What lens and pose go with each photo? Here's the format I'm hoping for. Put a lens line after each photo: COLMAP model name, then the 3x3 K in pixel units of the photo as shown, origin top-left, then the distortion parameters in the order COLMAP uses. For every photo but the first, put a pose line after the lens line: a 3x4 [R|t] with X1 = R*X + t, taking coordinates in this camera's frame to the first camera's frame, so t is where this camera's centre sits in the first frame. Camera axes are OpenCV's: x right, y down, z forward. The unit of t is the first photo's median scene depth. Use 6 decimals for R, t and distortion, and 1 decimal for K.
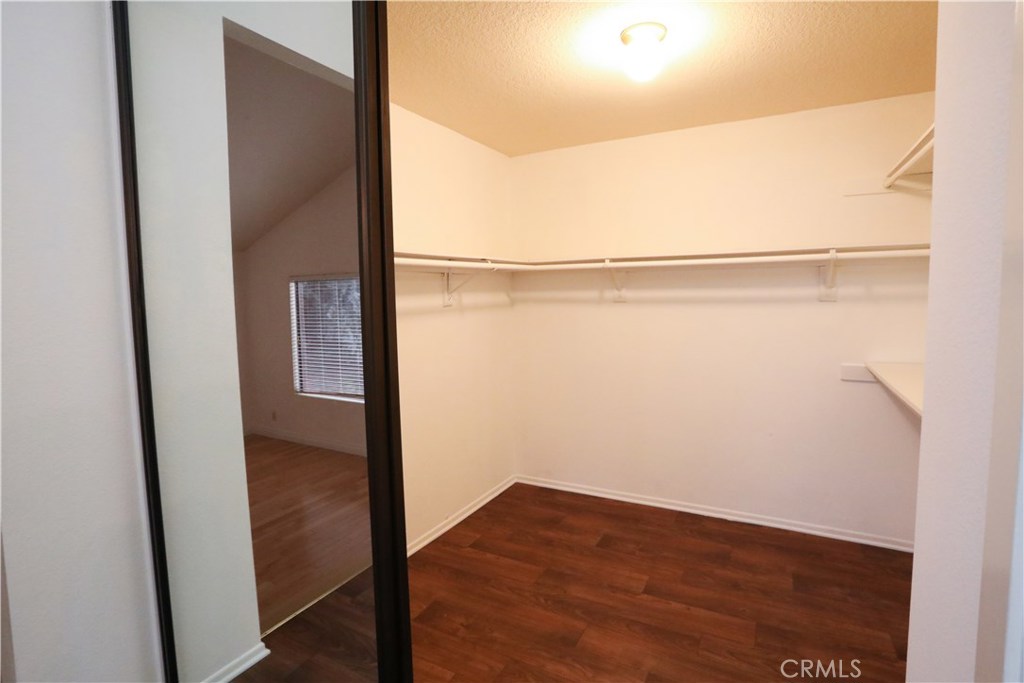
lens RADIAL K [[498.5, 0, 514.9], [0, 498.5, 338.1], [0, 0, 1]] dist [-0.043953, 0.010599]
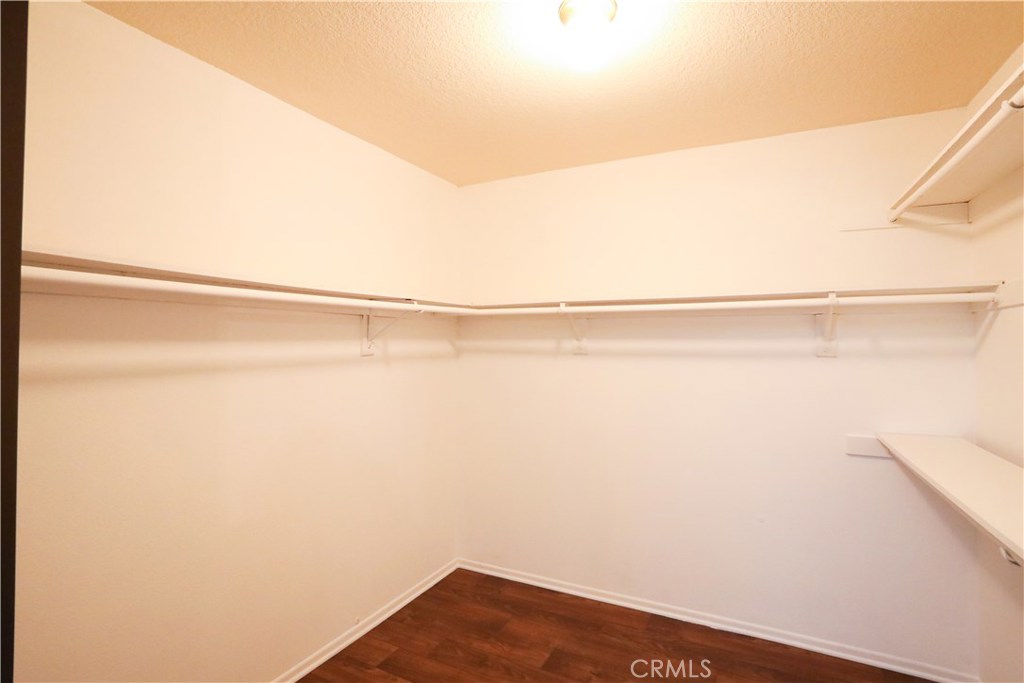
lens RADIAL K [[498.5, 0, 512.1], [0, 498.5, 339.3], [0, 0, 1]] dist [-0.043953, 0.010599]
pose [[0.999626, 0.017839, 0.020739, 0.089240], [-0.015765, 0.995240, -0.096173, -0.016161], [-0.022356, 0.095810, 0.995149, 0.181816]]
